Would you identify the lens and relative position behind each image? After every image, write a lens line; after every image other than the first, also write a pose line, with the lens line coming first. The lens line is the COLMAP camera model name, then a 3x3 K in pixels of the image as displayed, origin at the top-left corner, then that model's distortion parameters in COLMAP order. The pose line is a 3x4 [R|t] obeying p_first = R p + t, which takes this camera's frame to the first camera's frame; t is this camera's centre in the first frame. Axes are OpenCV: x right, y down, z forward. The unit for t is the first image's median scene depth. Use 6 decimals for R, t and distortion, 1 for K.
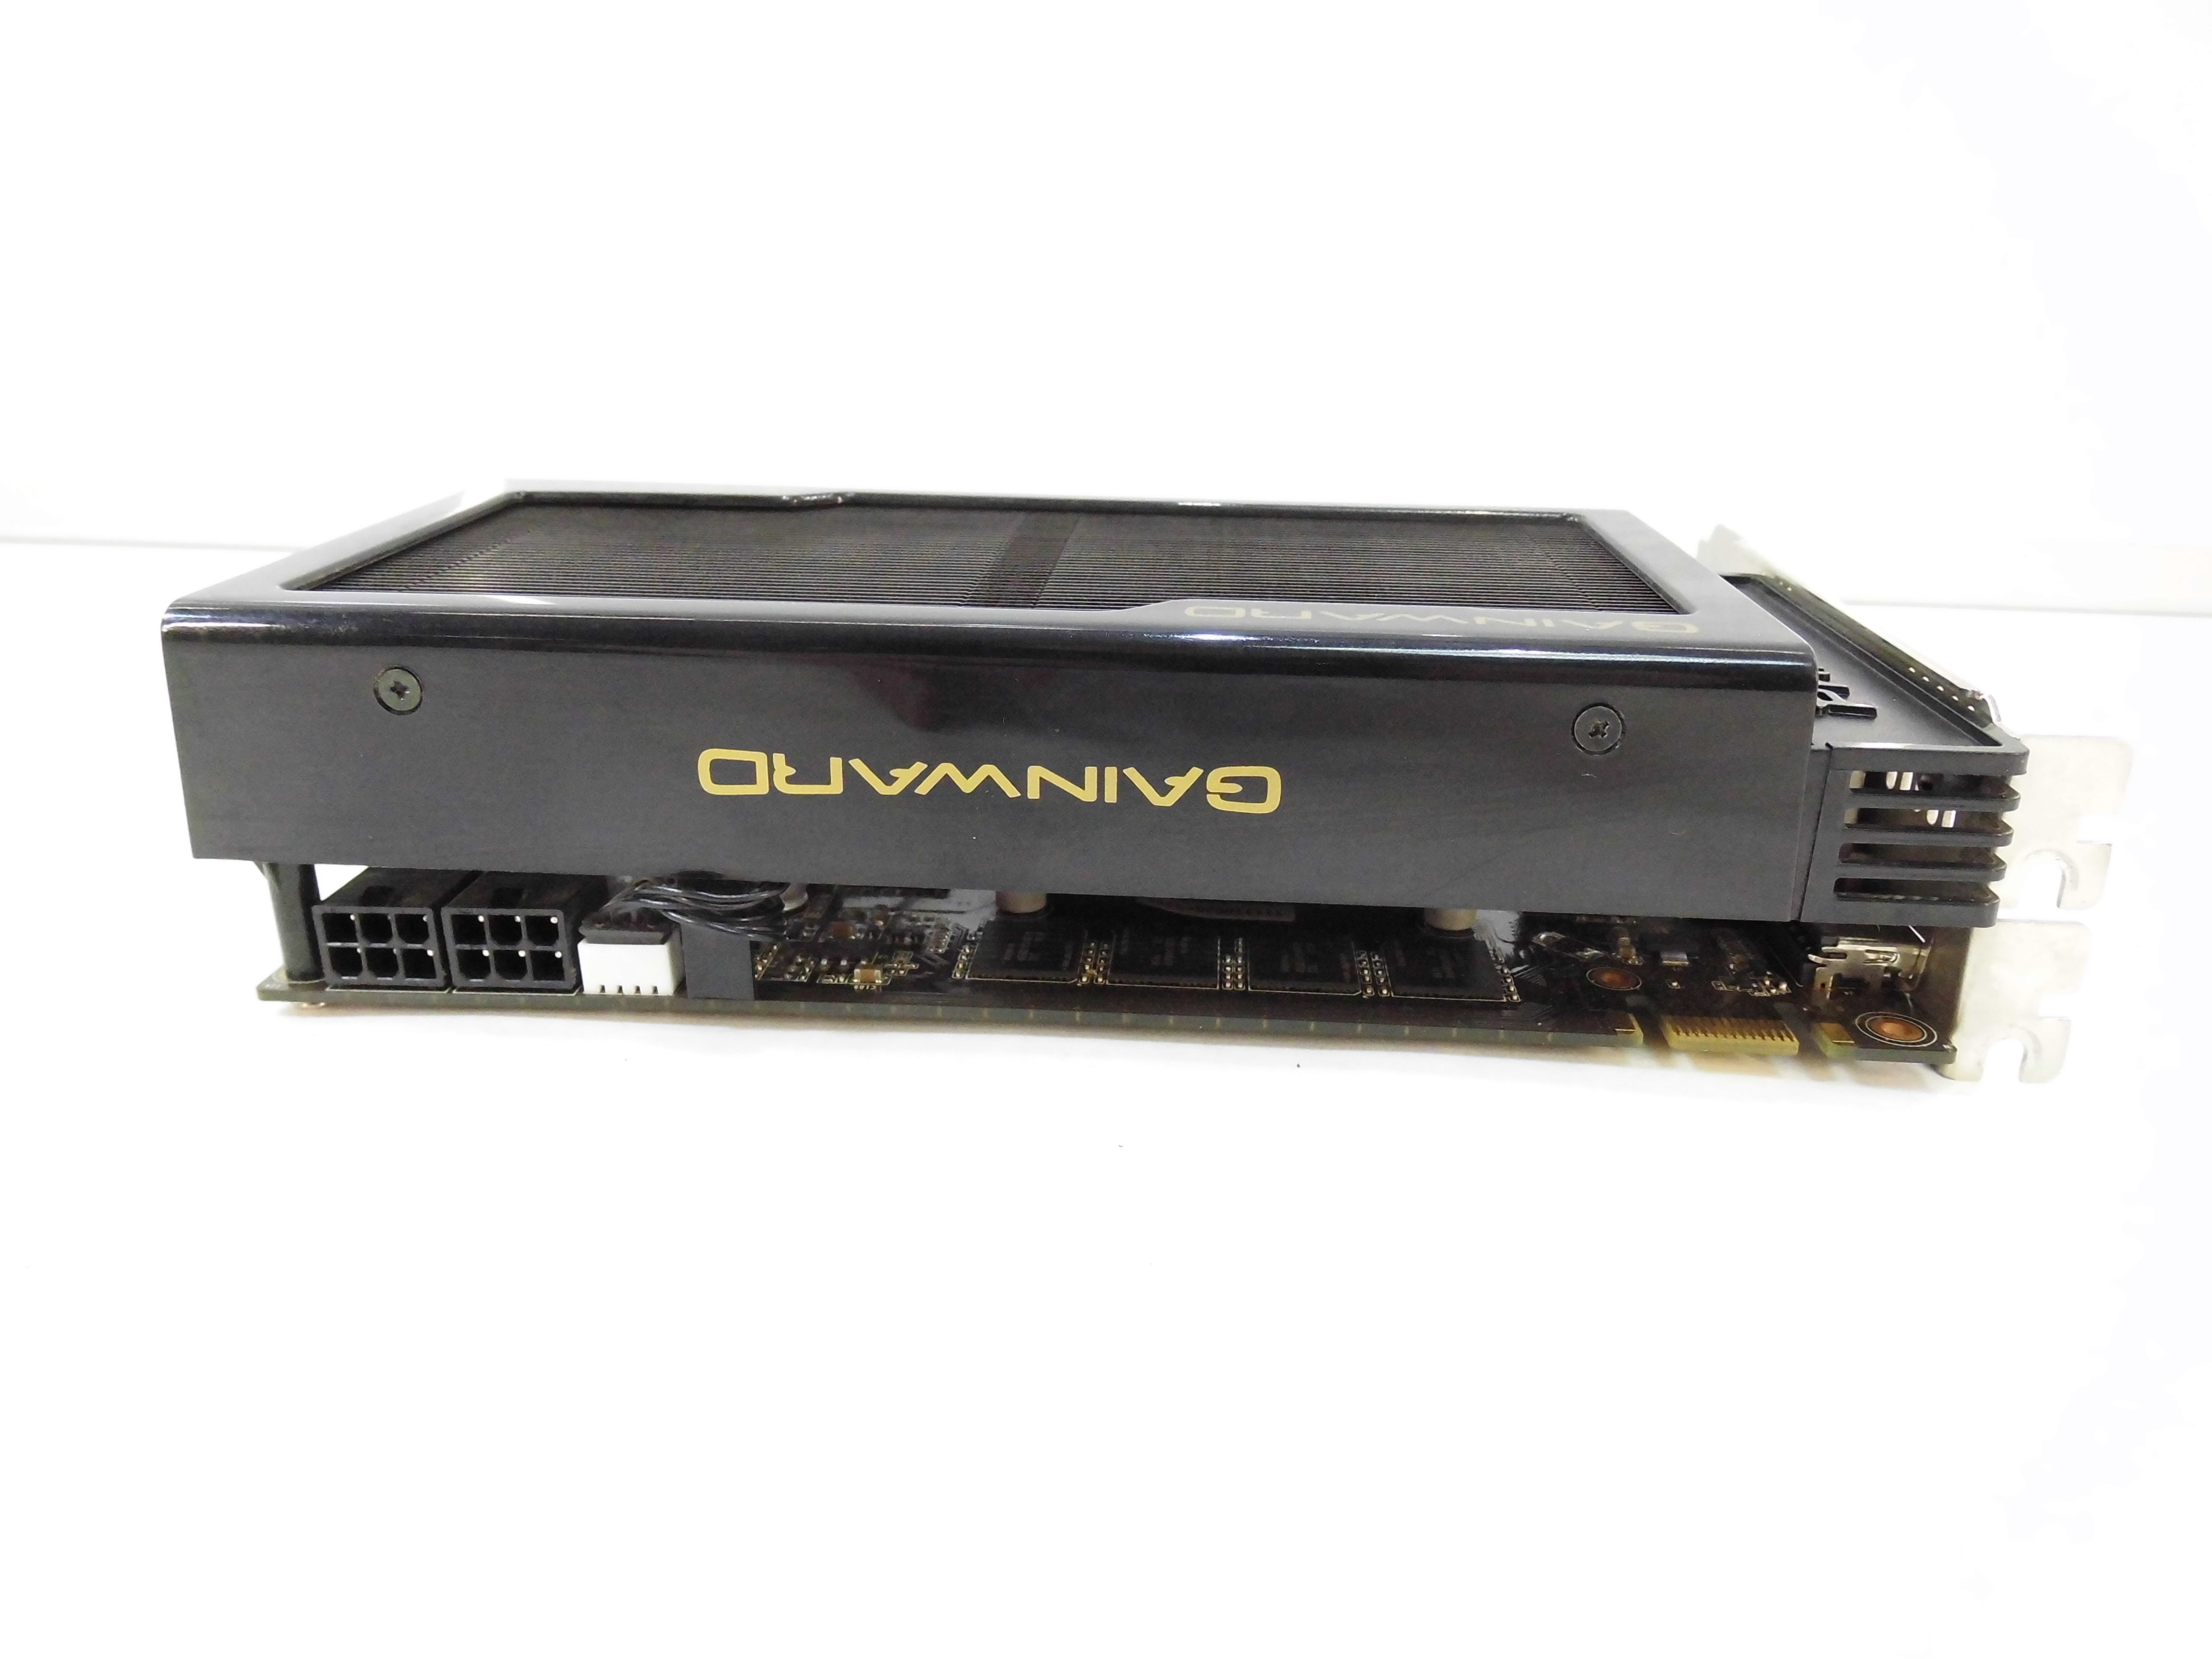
lens RADIAL K [[1610.0, 0, 1106.0], [0, 1610.0, 829.5], [0, 0, 1]] dist [0.004361, -0.029093]
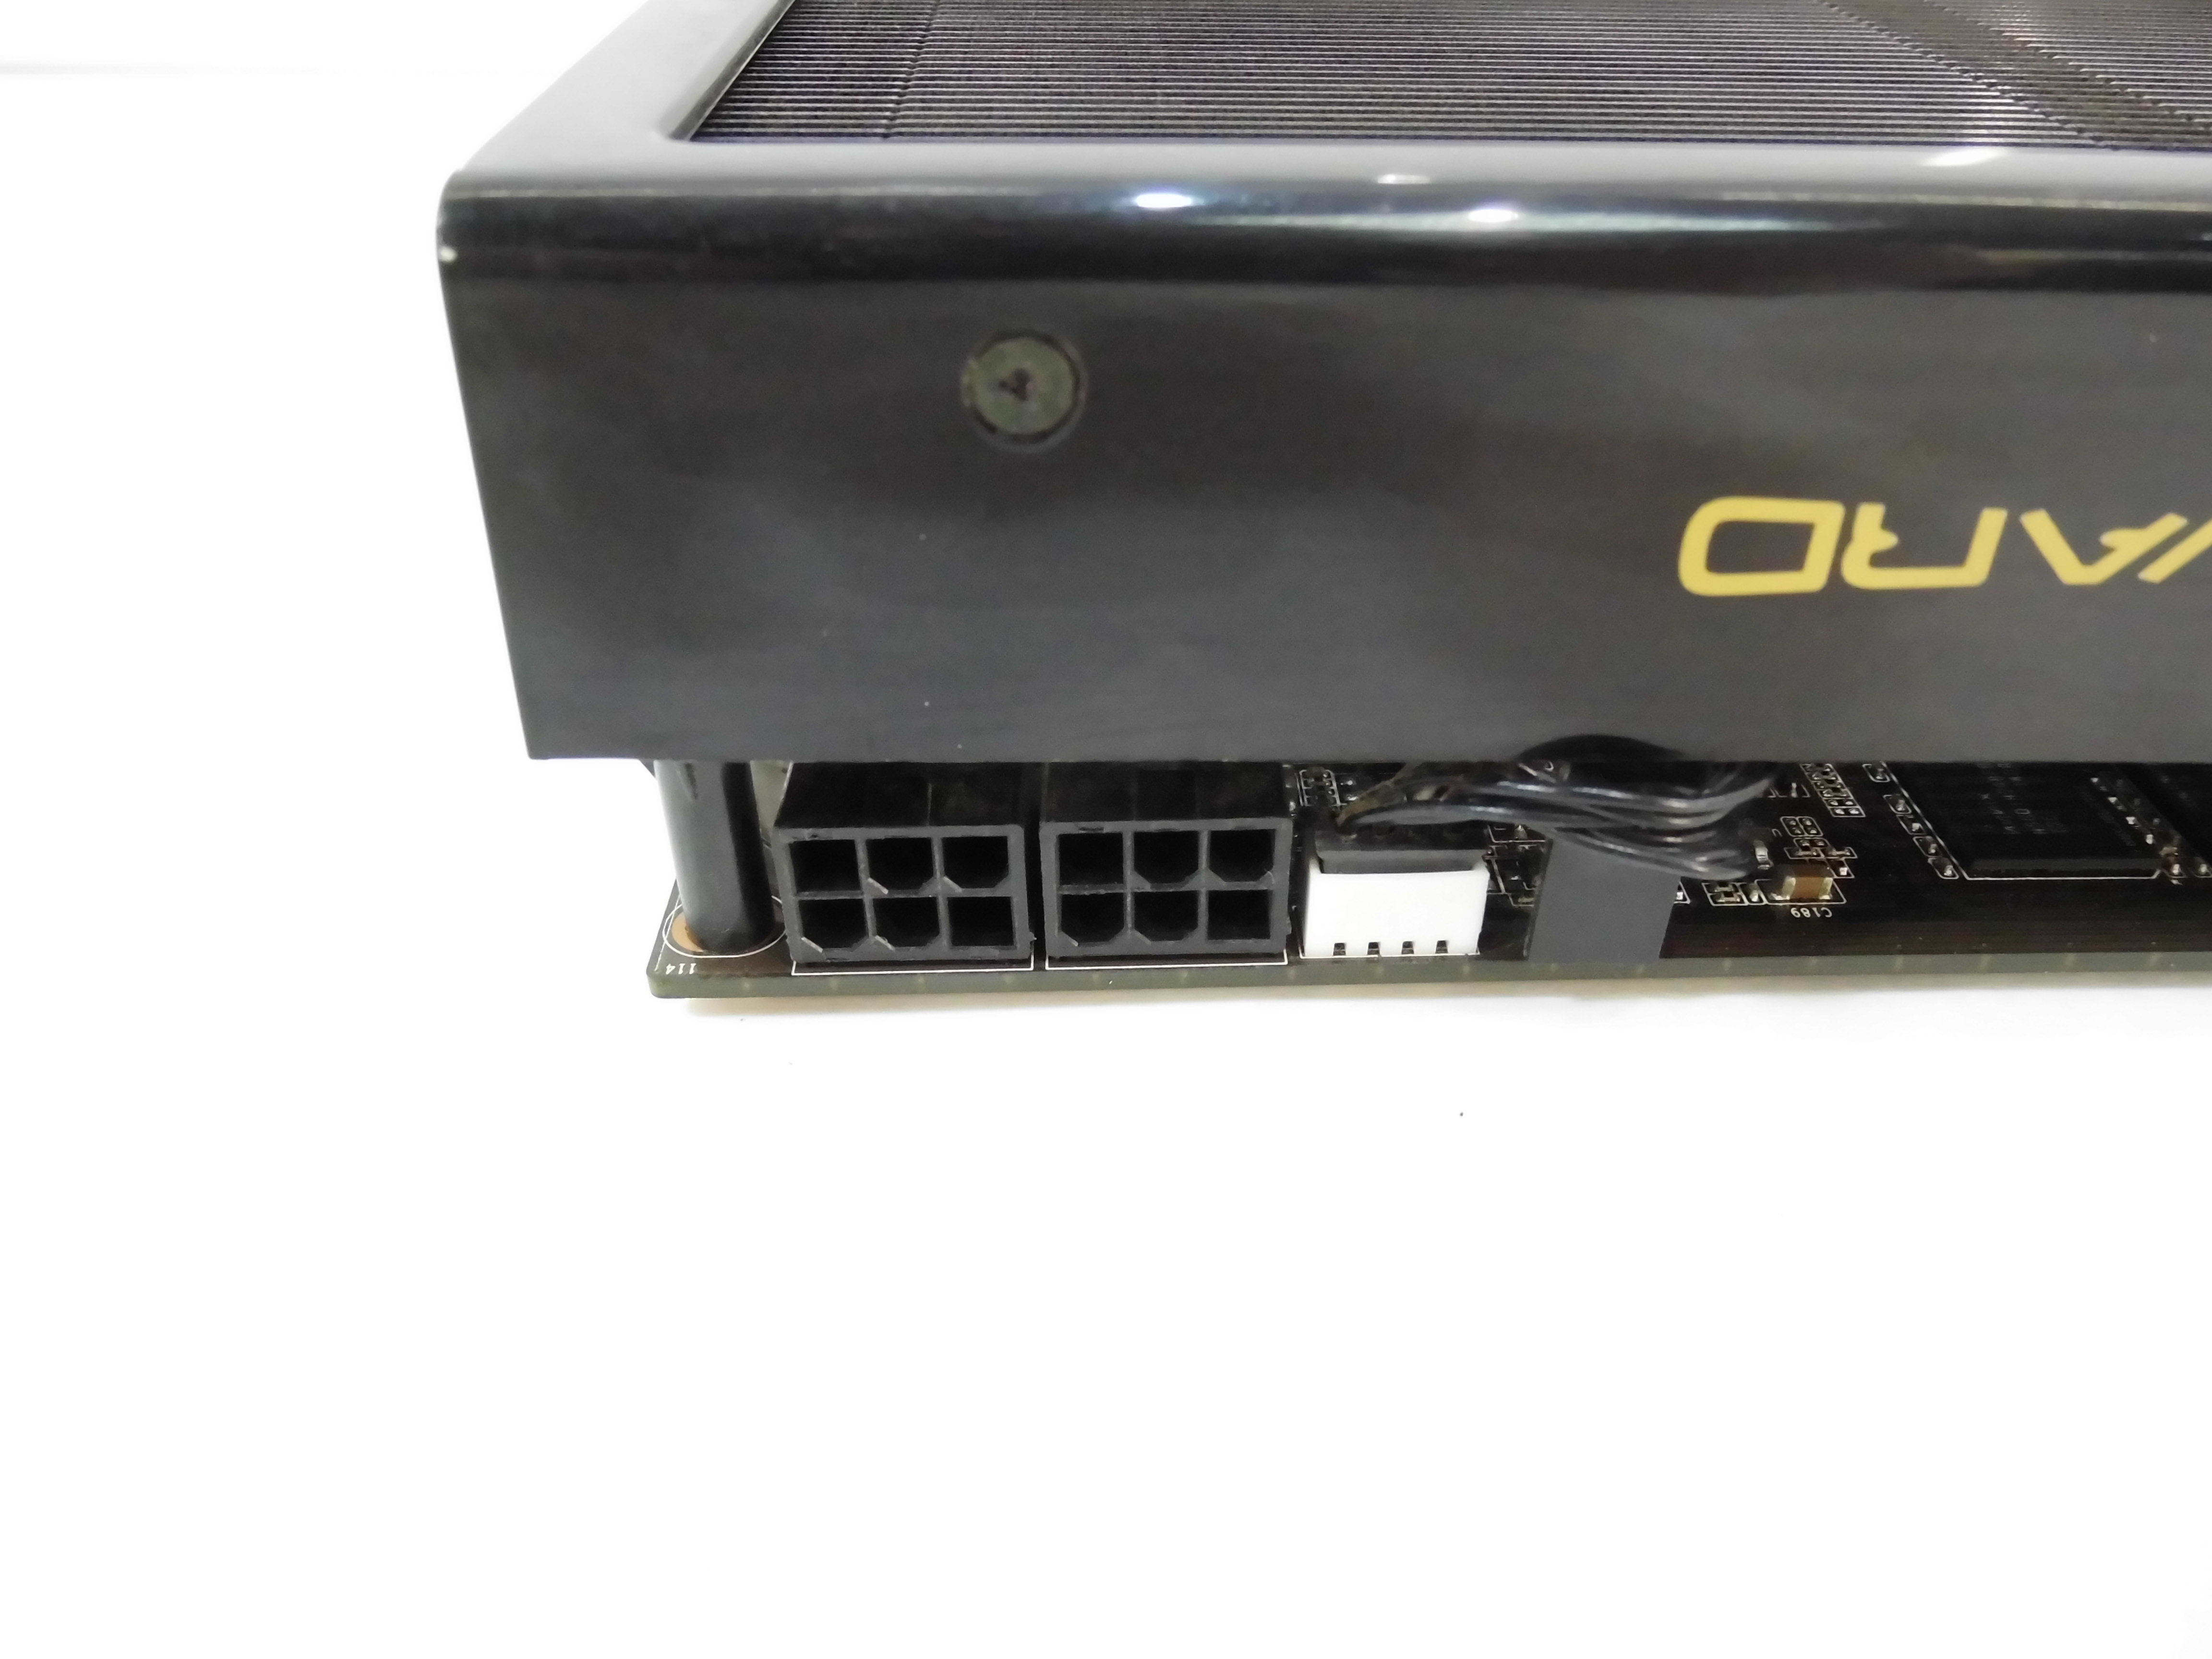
lens RADIAL K [[1610.0, 0, 1106.0], [0, 1610.0, 829.5], [0, 0, 1]] dist [0.004361, -0.029093]
pose [[0.996008, -0.054356, 0.070800, -0.427185], [0.033336, 0.962325, 0.269849, -0.082969], [-0.082801, -0.266412, 0.960296, 0.517153]]
